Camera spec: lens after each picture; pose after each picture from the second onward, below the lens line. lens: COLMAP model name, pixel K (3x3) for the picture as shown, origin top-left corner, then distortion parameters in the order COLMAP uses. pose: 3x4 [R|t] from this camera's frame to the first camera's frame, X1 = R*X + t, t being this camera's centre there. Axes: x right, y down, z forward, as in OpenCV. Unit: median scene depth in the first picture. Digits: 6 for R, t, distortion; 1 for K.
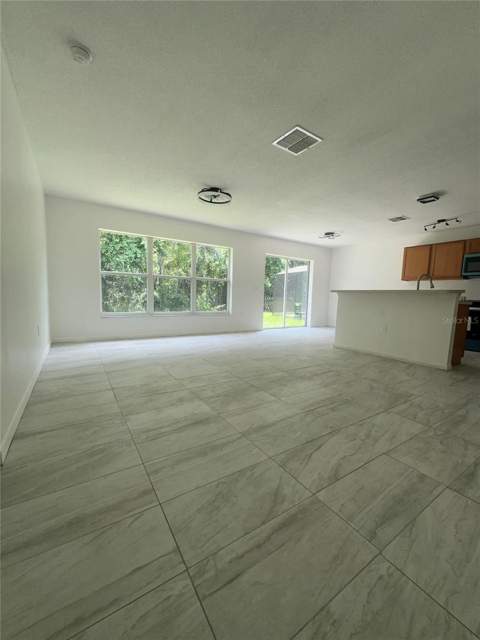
lens RADIAL K [[256.2, 0, 240.2], [0, 256.2, 319.4], [0, 0, 1]] dist [-0.001362, 0.000030]
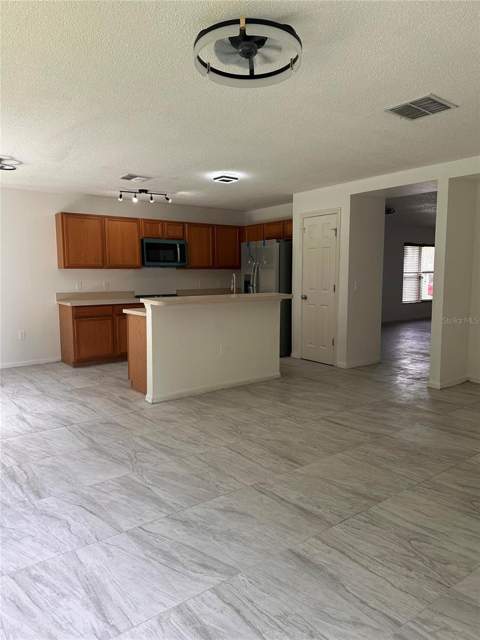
lens RADIAL K [[447.1, 0, 239.5], [0, 447.1, 321.6], [0, 0, 1]] dist [0.007129, 0.000522]
pose [[-0.081701, -0.134433, 0.987549, -0.381607], [0.091661, 0.985649, 0.141757, -0.124349], [-0.992433, 0.102102, -0.068206, 0.607086]]
